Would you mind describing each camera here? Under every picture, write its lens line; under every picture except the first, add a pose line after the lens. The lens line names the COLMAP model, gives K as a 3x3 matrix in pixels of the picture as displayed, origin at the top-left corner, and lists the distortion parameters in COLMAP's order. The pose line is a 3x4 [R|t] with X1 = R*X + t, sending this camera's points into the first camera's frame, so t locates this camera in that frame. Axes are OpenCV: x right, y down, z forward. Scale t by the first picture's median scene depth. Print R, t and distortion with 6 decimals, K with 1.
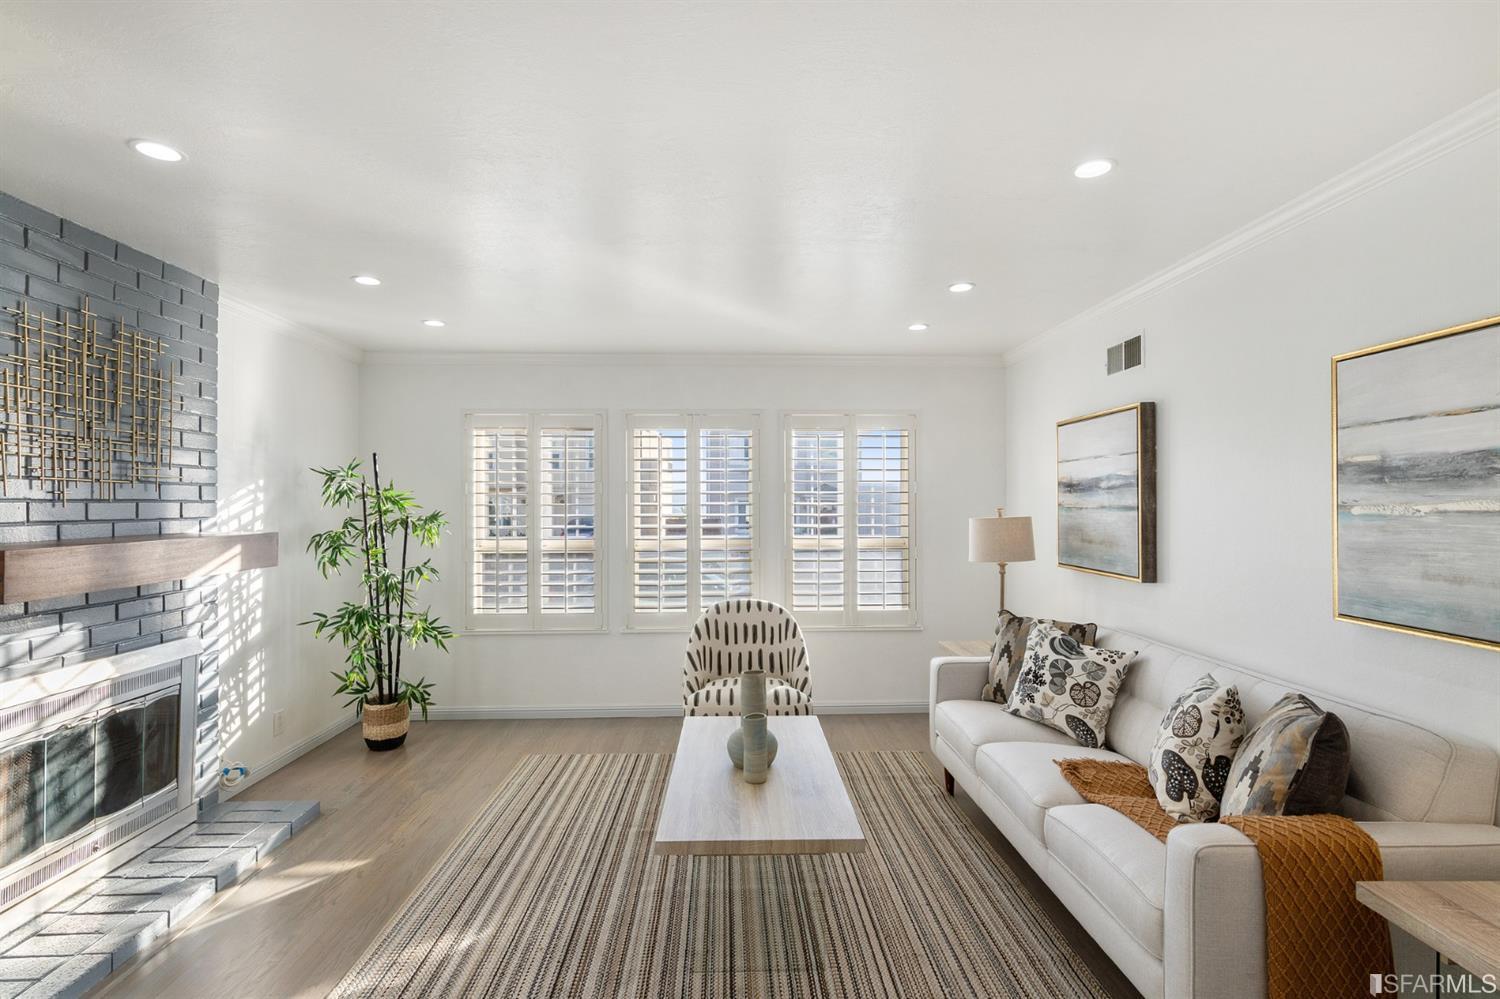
lens RADIAL K [[713.4, 0, 750.0], [0, 713.4, 499.5], [0, 0, 1]] dist [0.004738, 0.000167]
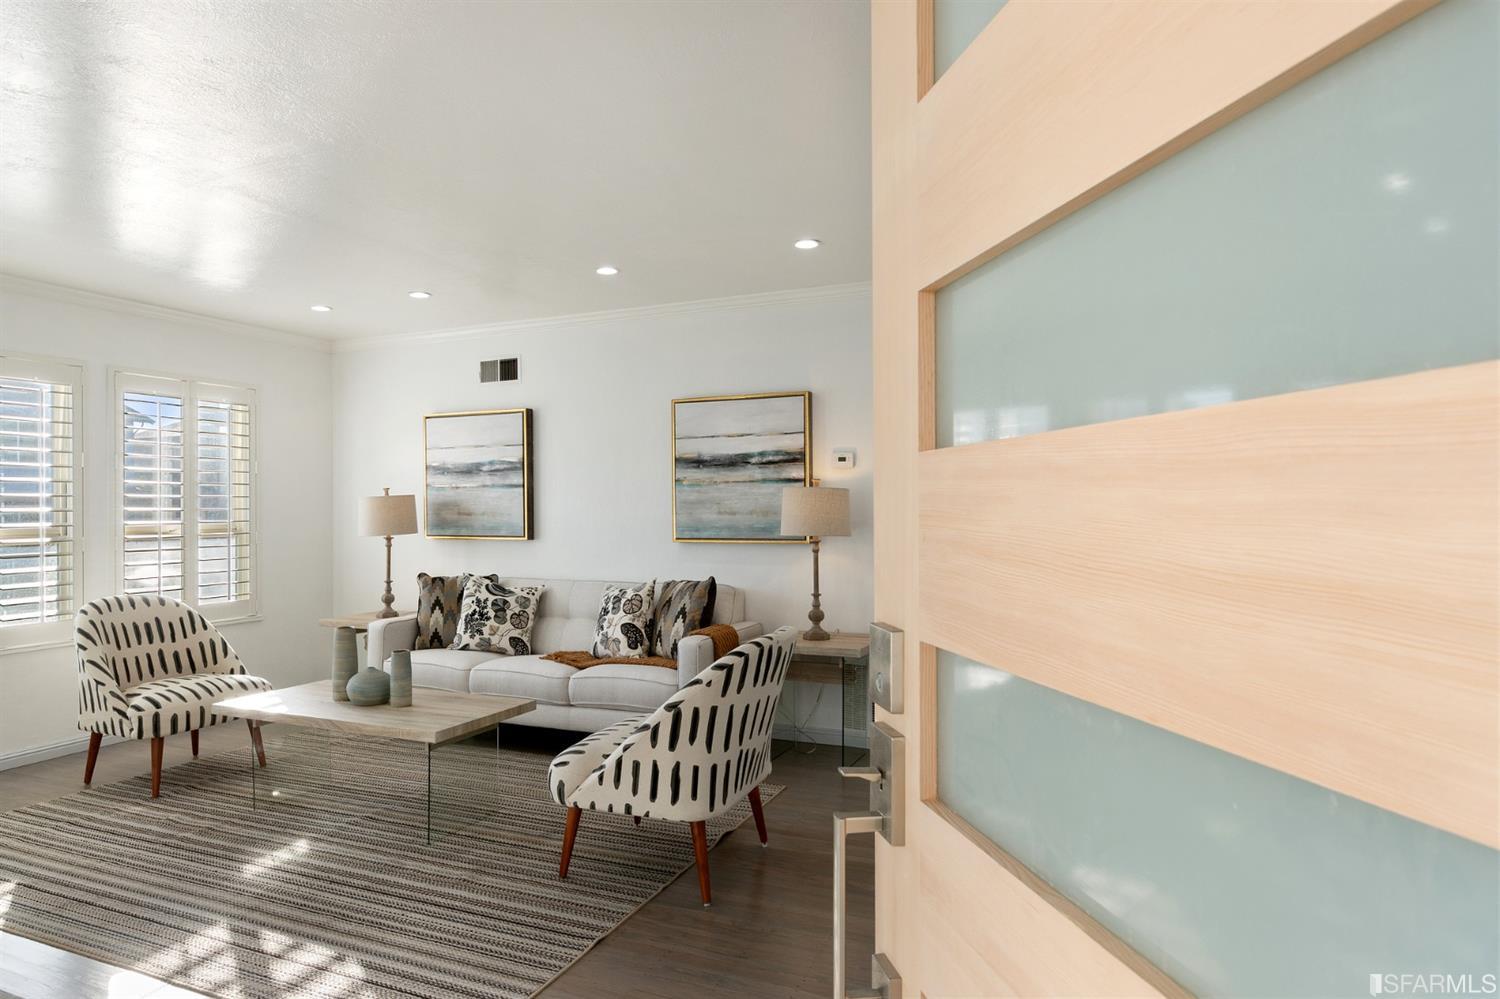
lens RADIAL K [[909.0, 0, 703.0], [0, 909.0, 506.4], [0, 0, 1]] dist [0.005090, 0.001049]
pose [[0.448612, -0.000499, 0.893727, -0.861905], [0.001788, 0.999998, -0.000339, 0.053140], [-0.893725, 0.001750, 0.448612, -0.085730]]
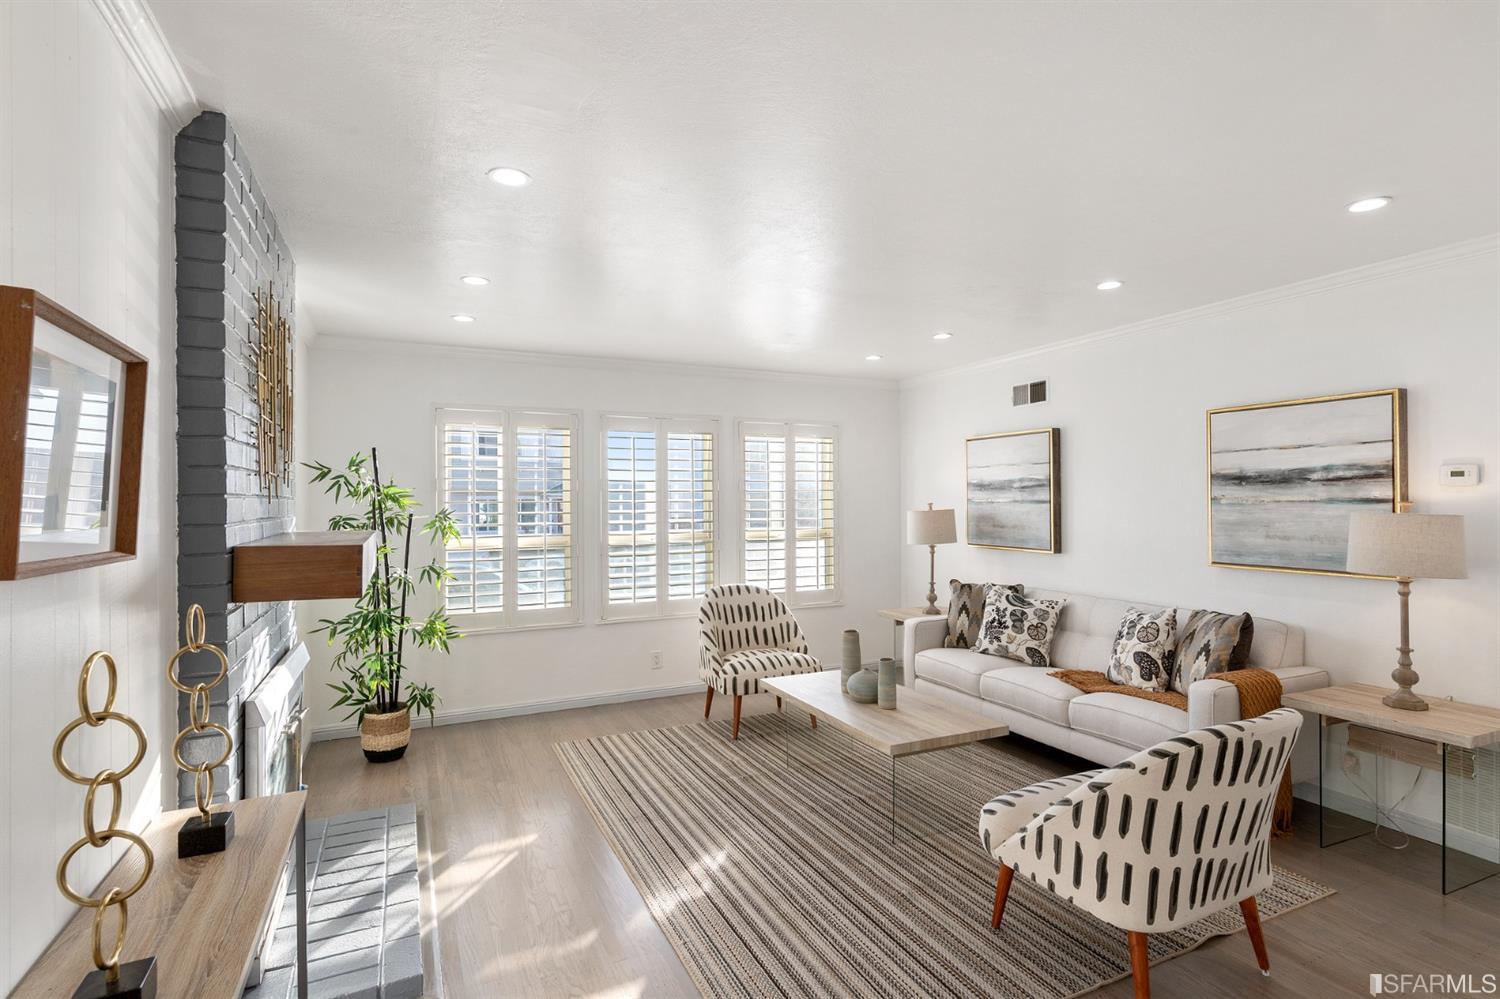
lens RADIAL K [[732.3, 0, 750.0], [0, 732.3, 499.5], [0, 0, 1]] dist [0.003905, -0.000297]
pose [[0.918625, -0.003175, 0.395118, -0.595700], [0.002803, 0.999995, 0.001519, 0.003694], [-0.395121, -0.000288, 0.918629, -0.113302]]
